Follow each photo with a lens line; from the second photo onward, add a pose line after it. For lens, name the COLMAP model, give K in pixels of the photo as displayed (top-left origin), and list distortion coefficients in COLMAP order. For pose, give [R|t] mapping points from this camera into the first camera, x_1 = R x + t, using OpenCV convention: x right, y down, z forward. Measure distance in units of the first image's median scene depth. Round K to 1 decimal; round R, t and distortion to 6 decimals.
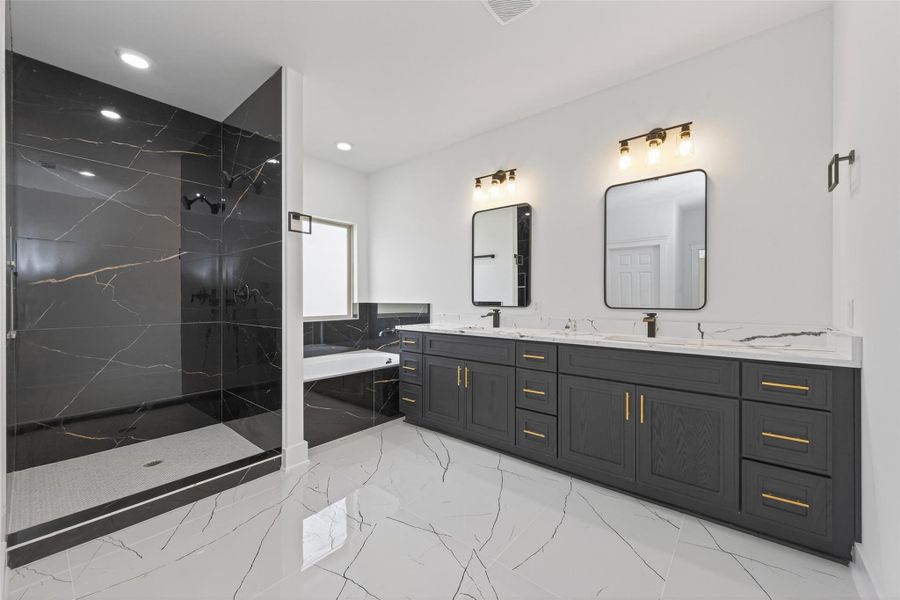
lens RADIAL K [[348.0, 0, 450.0], [0, 348.0, 300.0], [0, 0, 1]] dist [0.001699, -0.000108]
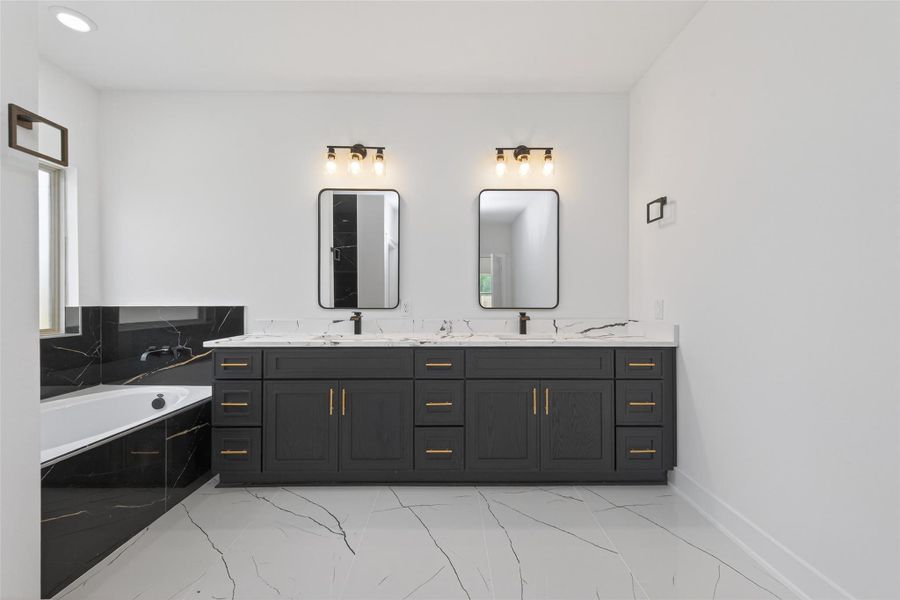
lens RADIAL K [[362.5, 0, 449.2], [0, 362.5, 298.3], [0, 0, 1]] dist [0.004199, 0.000100]
pose [[0.766698, 0.000916, 0.642007, -0.283232], [0.002548, 0.999987, -0.004469, -0.001536], [-0.642003, 0.005062, 0.766685, 0.233570]]
